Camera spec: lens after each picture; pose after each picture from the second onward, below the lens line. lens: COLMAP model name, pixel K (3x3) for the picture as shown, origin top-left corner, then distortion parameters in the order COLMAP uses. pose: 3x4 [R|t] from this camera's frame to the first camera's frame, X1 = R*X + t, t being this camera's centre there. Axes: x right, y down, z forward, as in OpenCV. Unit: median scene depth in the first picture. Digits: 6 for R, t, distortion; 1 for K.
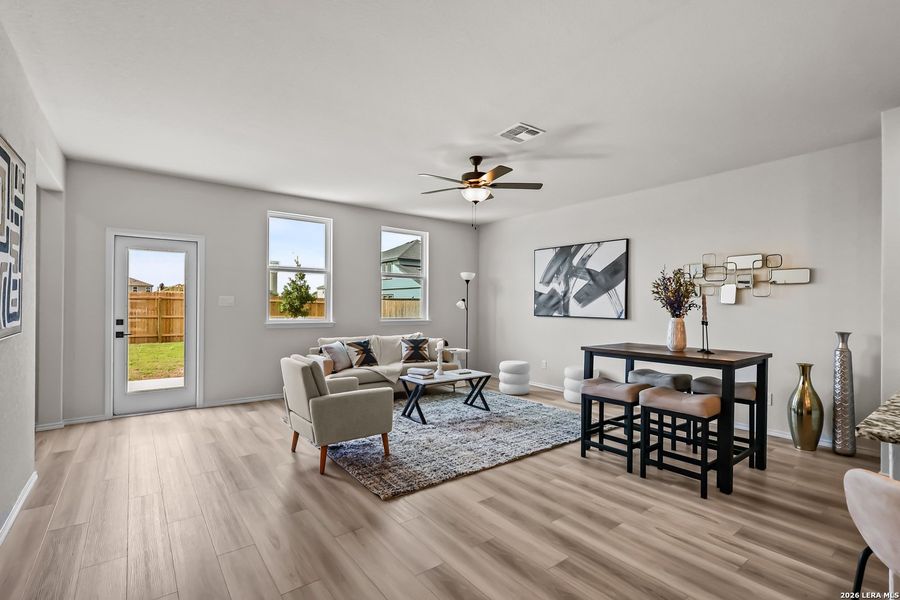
lens RADIAL K [[416.5, 0, 444.5], [0, 416.5, 301.9], [0, 0, 1]] dist [-0.001580, -0.001530]
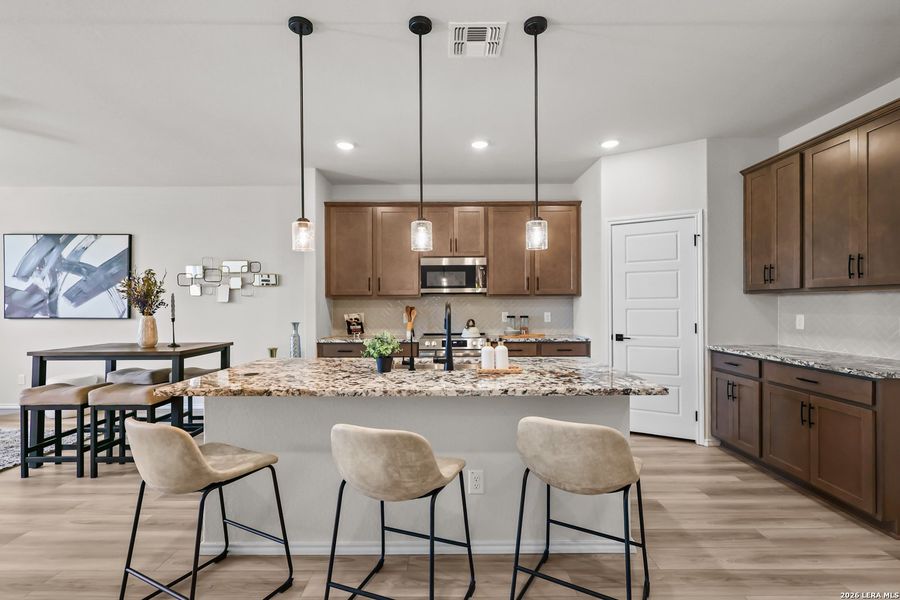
lens RADIAL K [[416.5, 0, 449.4], [0, 416.5, 301.3], [0, 0, 1]] dist [-0.001580, -0.001530]
pose [[0.599374, -0.003967, 0.800459, 0.162983], [0.001631, 0.999992, 0.003734, -0.000736], [-0.800467, -0.000933, 0.599376, -0.229175]]
